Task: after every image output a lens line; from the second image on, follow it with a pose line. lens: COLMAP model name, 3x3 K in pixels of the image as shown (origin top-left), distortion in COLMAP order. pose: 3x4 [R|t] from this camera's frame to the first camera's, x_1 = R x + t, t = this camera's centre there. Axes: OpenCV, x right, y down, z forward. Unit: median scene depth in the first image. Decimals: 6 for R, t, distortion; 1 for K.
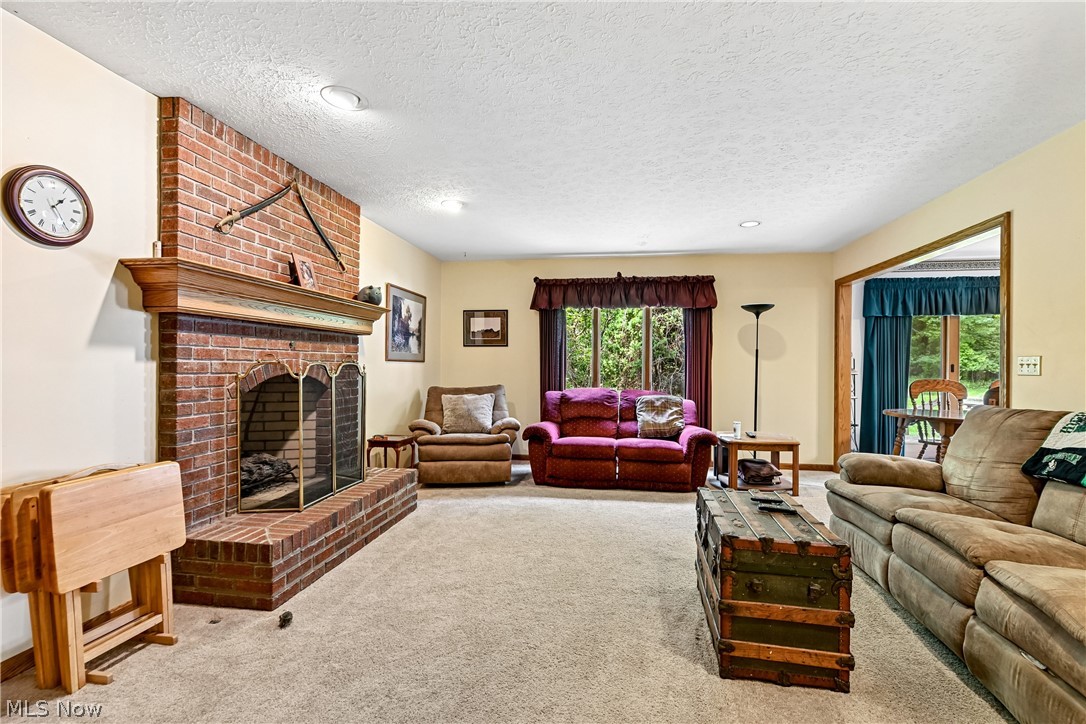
lens RADIAL K [[489.4, 0, 541.4], [0, 489.4, 369.7], [0, 0, 1]] dist [0.002069, -0.000799]
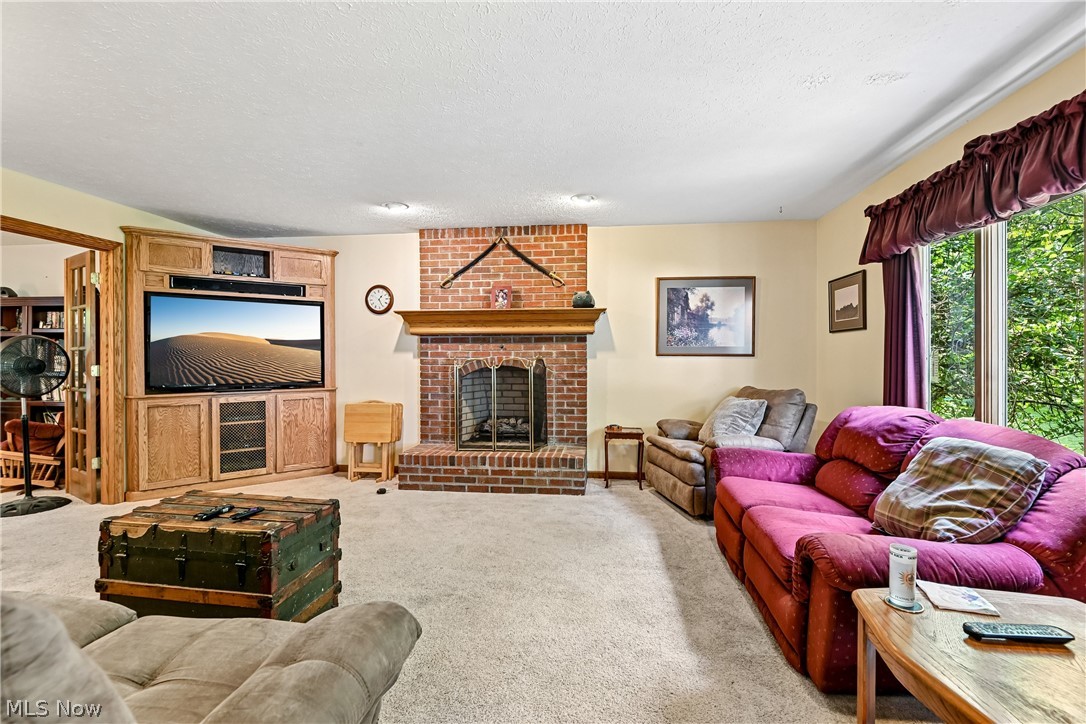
lens RADIAL K [[489.4, 0, 542.3], [0, 489.4, 360.2], [0, 0, 1]] dist [0.002069, -0.000799]
pose [[0.033281, 0.002357, -0.999443, 1.046715], [-0.008607, 0.999961, 0.002071, -0.013792], [0.999409, 0.008533, 0.033300, 1.139824]]
